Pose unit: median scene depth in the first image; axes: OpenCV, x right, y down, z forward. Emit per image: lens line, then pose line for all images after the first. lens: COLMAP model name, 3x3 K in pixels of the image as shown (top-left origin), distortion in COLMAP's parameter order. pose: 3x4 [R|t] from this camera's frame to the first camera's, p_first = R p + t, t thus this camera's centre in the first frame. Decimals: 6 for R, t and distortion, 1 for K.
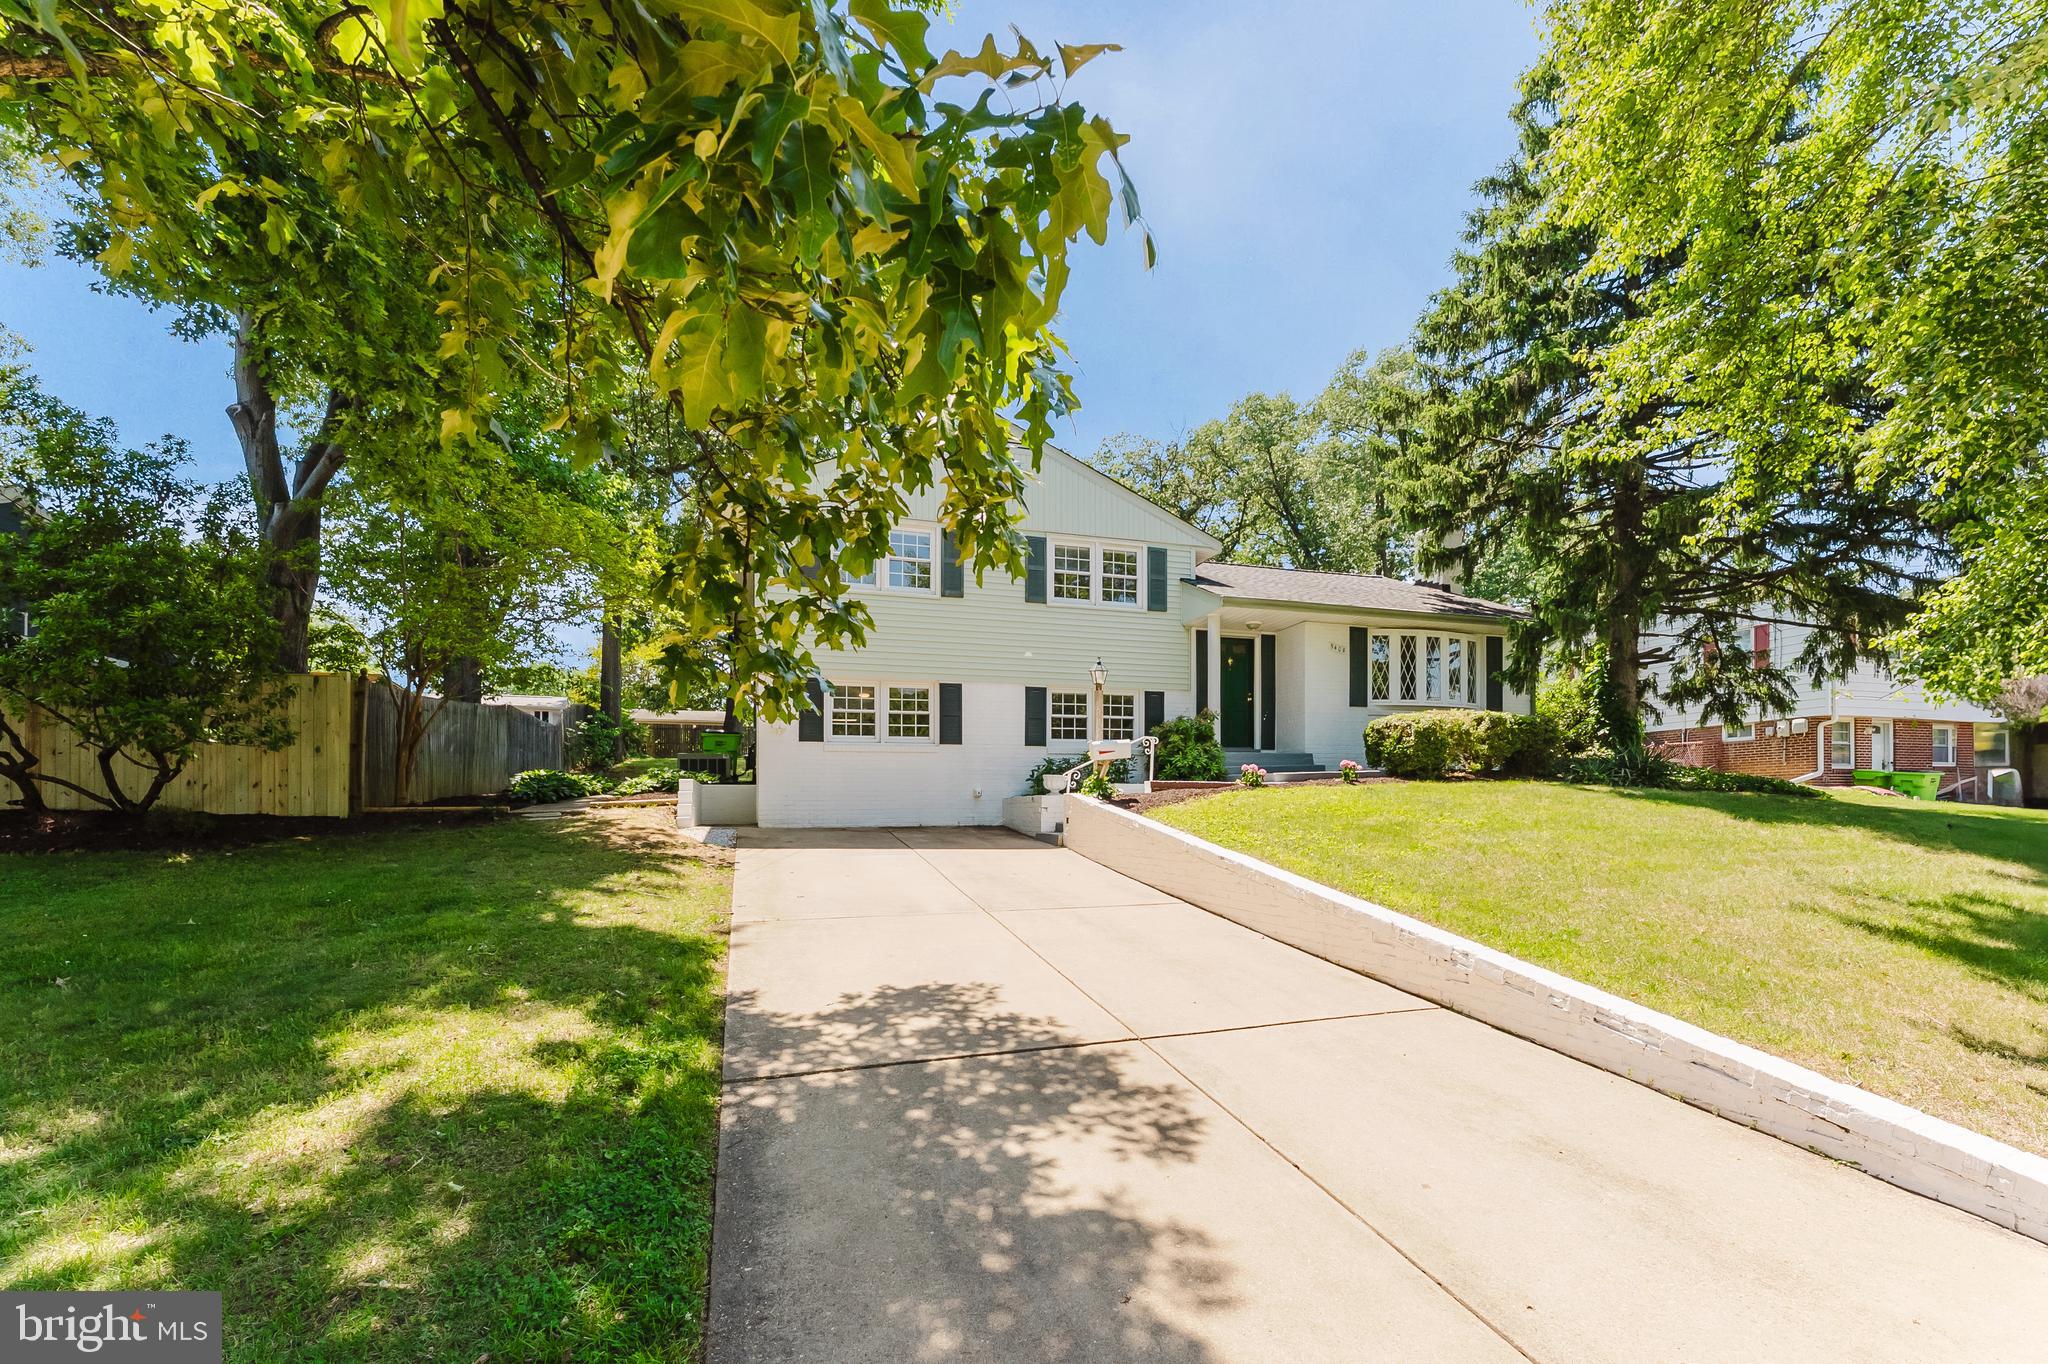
lens RADIAL K [[863.1, 0, 1068.6], [0, 863.1, 782.0], [0, 0, 1]] dist [-0.009151, -0.000141]
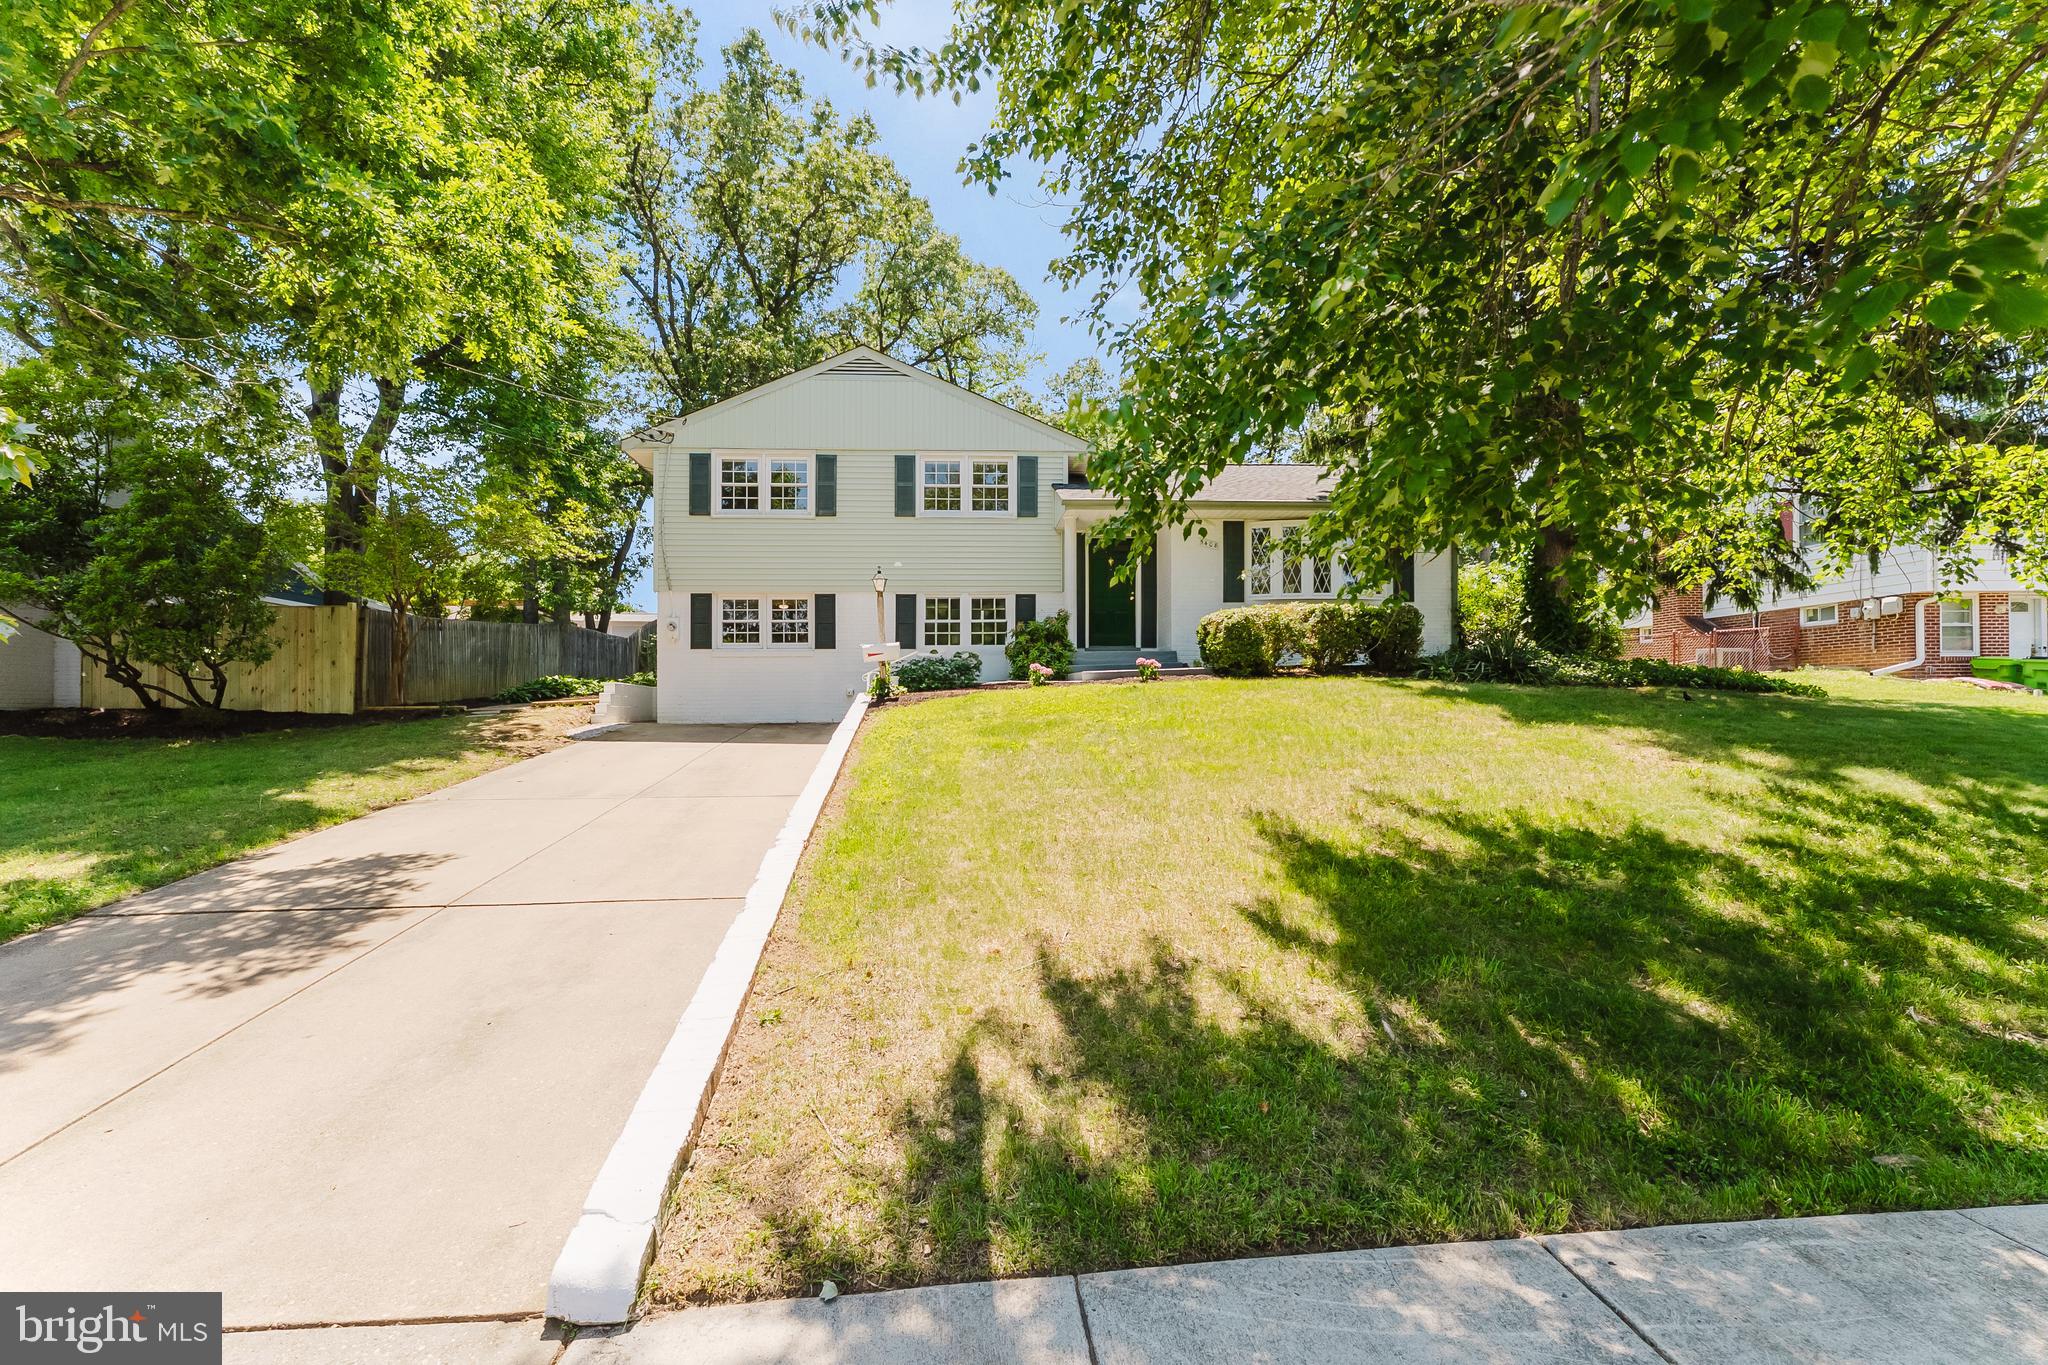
lens RADIAL K [[825.2, 0, 1028.4], [0, 825.2, 676.2], [0, 0, 1]] dist [-0.004405, -0.000456]
pose [[0.968413, -0.010829, -0.249116, 0.360106], [0.009195, 0.999928, -0.007721, 0.001739], [0.249181, 0.005187, 0.968443, 0.038096]]
